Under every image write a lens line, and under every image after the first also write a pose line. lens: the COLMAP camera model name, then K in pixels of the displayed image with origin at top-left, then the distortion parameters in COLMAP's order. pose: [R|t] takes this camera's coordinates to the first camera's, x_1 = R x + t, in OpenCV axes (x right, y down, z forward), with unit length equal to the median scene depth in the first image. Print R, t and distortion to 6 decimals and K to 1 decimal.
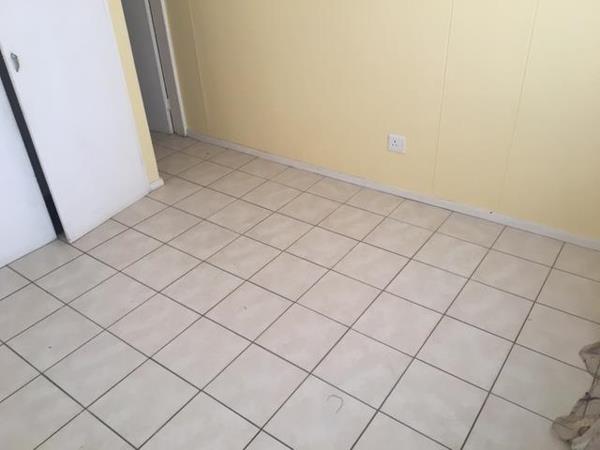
lens RADIAL K [[506.1, 0, 299.6], [0, 506.1, 215.7], [0, 0, 1]] dist [0.108634, -0.132890]
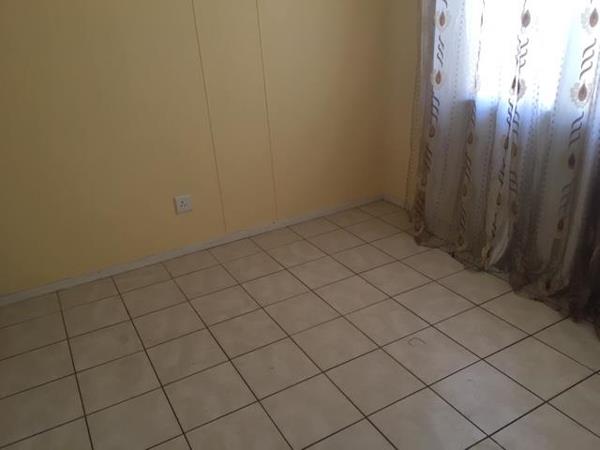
lens RADIAL K [[506.1, 0, 299.6], [0, 506.1, 215.7], [0, 0, 1]] dist [0.108634, -0.132890]
pose [[0.419937, -0.324559, 0.847534, -0.616210], [0.511150, 0.856245, 0.074630, -0.077896], [-0.749919, 0.401877, 0.525468, 0.286985]]
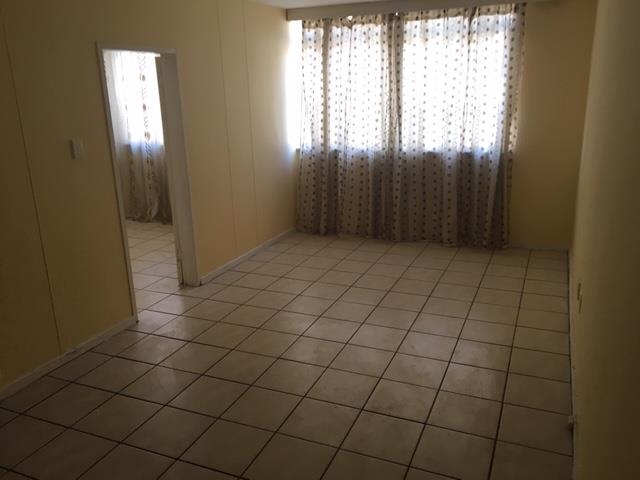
lens RADIAL K [[539.8, 0, 319.6], [0, 539.8, 230.1], [0, 0, 1]] dist [0.108634, -0.132890]
pose [[-0.218053, -0.198952, 0.955443, -1.871269], [0.541375, 0.789904, 0.288036, 0.027178], [-0.812013, 0.580060, -0.064533, 0.189576]]
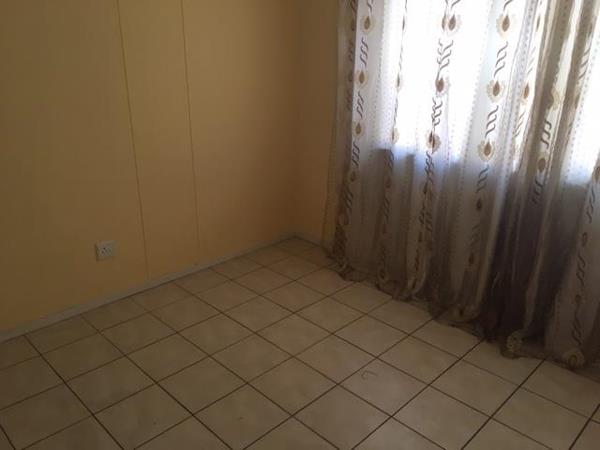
lens RADIAL K [[506.1, 0, 299.6], [0, 506.1, 215.7], [0, 0, 1]] dist [0.108634, -0.132890]
pose [[0.158965, -0.282485, 0.946009, -0.679204], [0.497488, 0.850572, 0.170391, -0.183610], [-0.852782, 0.443541, 0.275744, 0.388597]]
